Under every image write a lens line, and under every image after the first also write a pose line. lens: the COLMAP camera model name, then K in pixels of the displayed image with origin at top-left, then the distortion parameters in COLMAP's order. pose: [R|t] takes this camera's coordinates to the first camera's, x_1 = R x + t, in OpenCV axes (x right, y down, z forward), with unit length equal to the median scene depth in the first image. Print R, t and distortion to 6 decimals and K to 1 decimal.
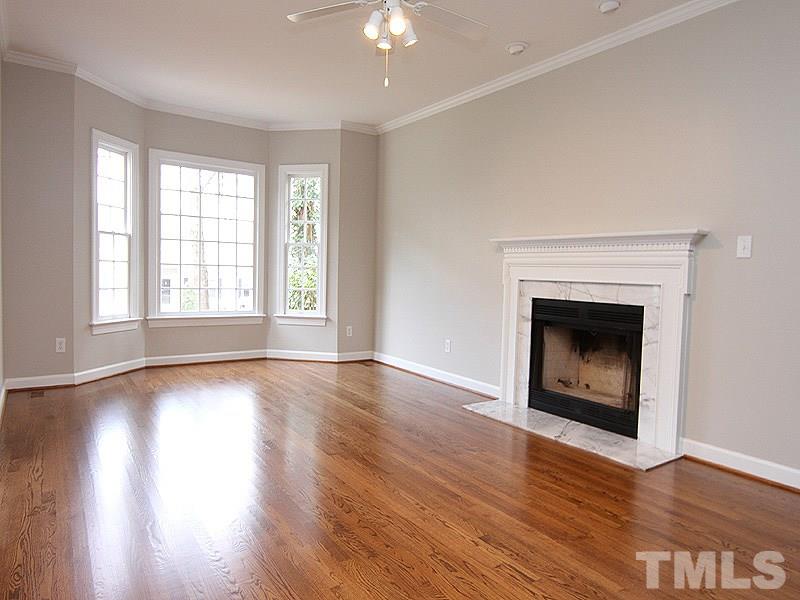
lens RADIAL K [[510.8, 0, 400.0], [0, 510.8, 300.0], [0, 0, 1]] dist [-0.014707, 0.000220]
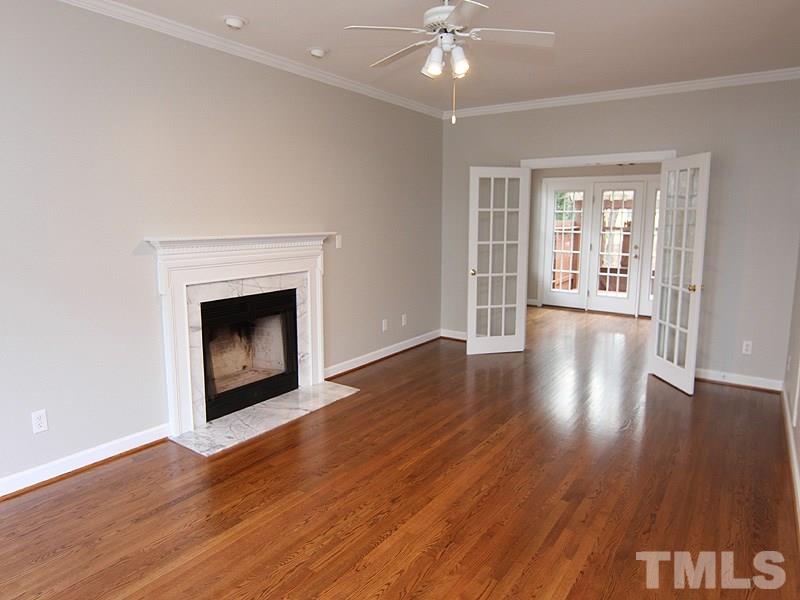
lens RADIAL K [[499.4, 0, 399.2], [0, 499.4, 279.3], [0, 0, 1]] dist [-0.003997, 0.000080]
pose [[-0.337472, -0.147372, 0.929728, -0.736452], [0.035314, 0.984992, 0.168950, -0.200783], [-0.940673, 0.089848, -0.327203, 1.074733]]
